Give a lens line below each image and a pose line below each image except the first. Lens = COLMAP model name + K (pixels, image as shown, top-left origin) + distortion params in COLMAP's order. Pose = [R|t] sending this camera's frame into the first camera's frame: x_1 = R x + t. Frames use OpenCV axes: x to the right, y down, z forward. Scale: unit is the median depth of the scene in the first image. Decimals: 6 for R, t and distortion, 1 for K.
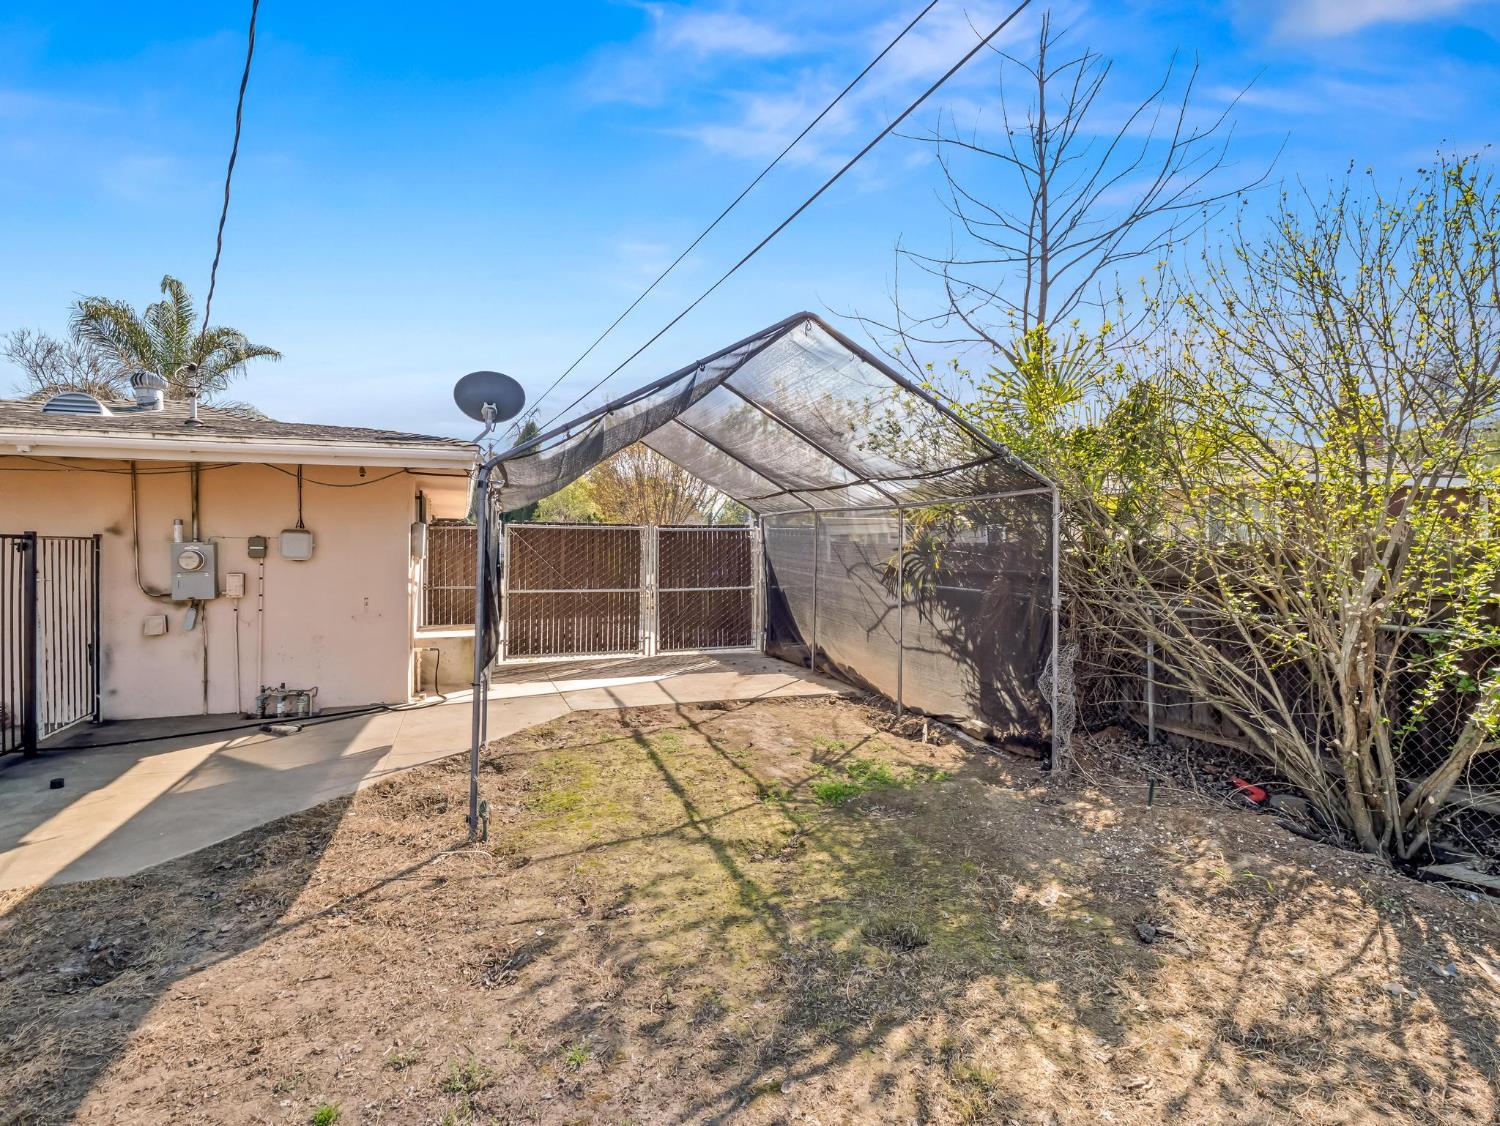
lens RADIAL K [[786.5, 0, 750.0], [0, 786.5, 563.0], [0, 0, 1]] dist [0.000929, 0.000073]
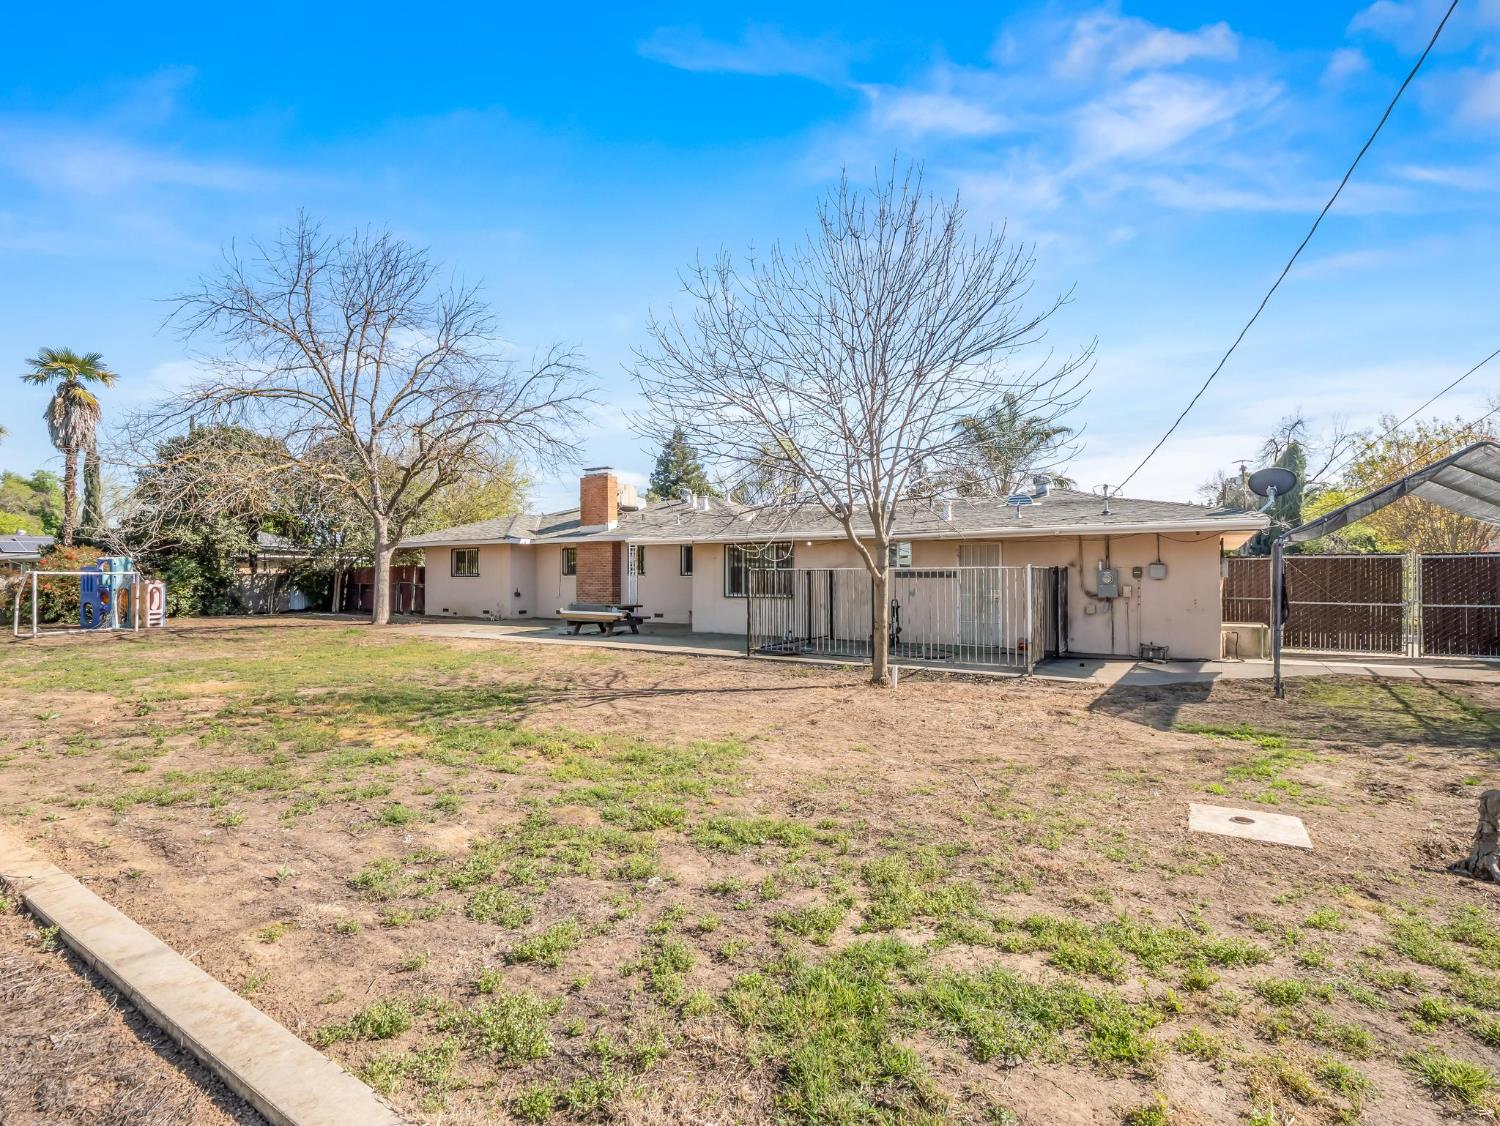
lens RADIAL K [[745.7, 0, 750.0], [0, 745.7, 563.0], [0, 0, 1]] dist [0.000132, -0.000166]
pose [[0.623897, -0.010538, -0.781436, 0.225502], [-0.015361, 0.999551, -0.025743, 0.019294], [0.781356, 0.028065, 0.623455, -0.911702]]
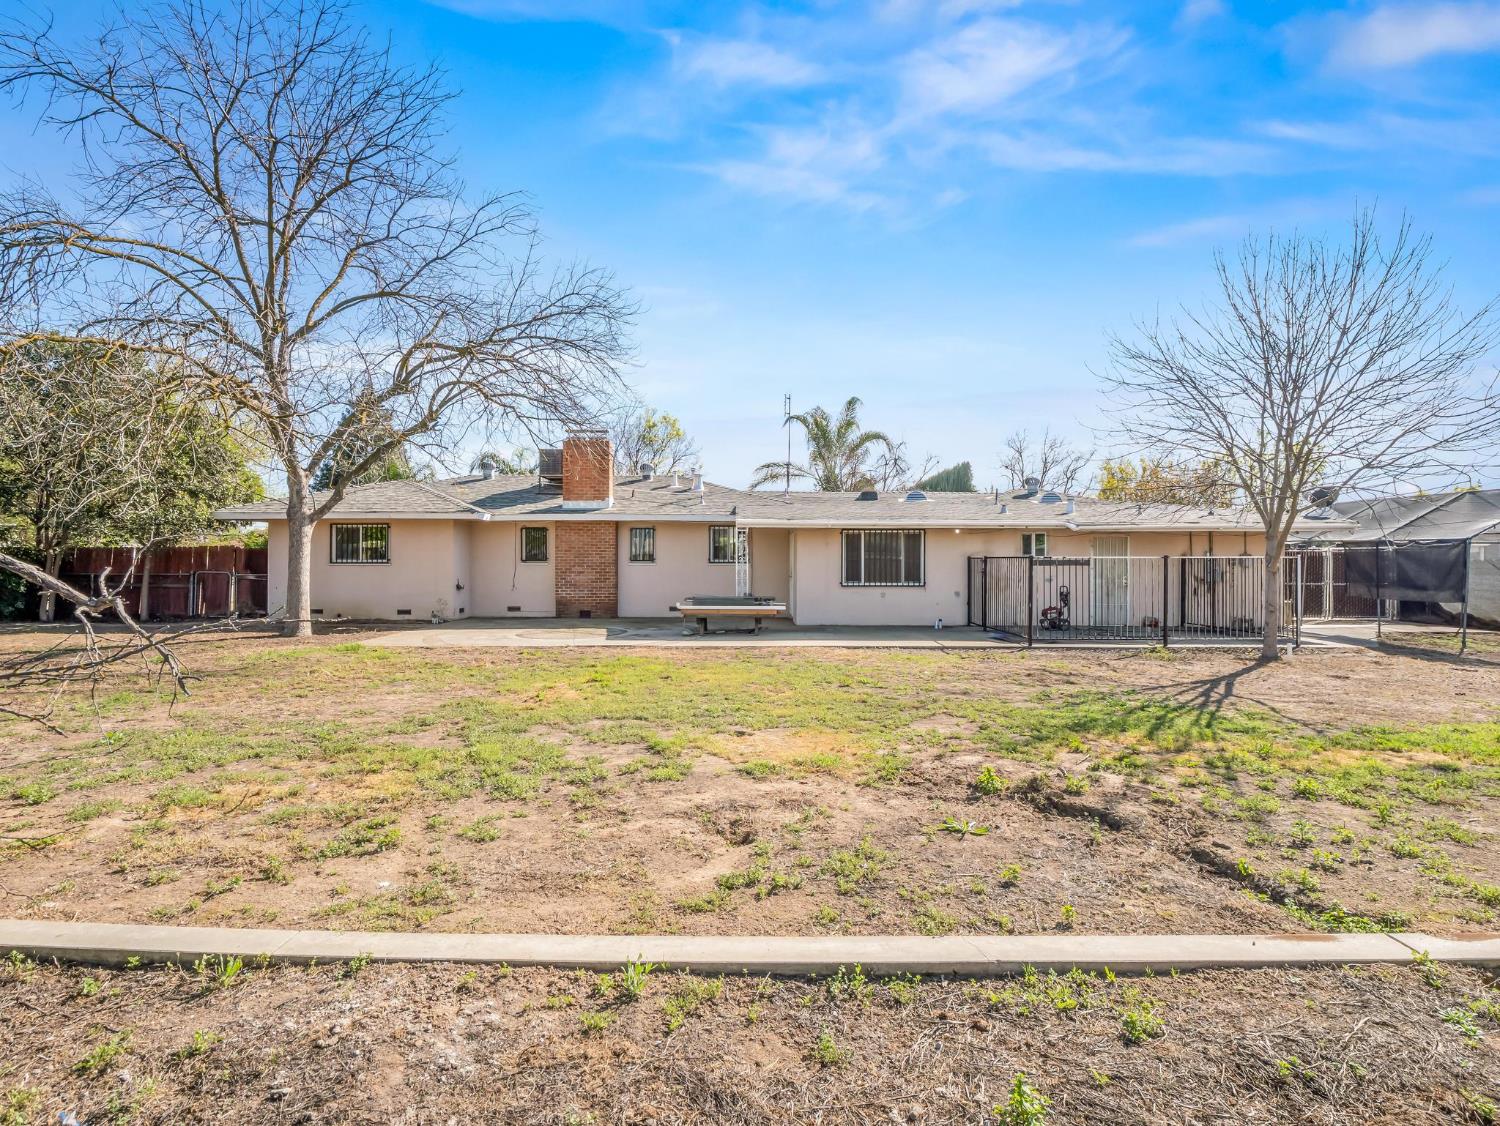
lens RADIAL K [[725.4, 0, 750.0], [0, 725.4, 563.0], [0, 0, 1]] dist [-0.016338, -0.001042]
pose [[0.946523, 0.005313, -0.322592, -1.322808], [-0.010577, 0.999838, -0.014569, 0.033686], [0.322463, 0.017202, 0.946426, -1.648790]]
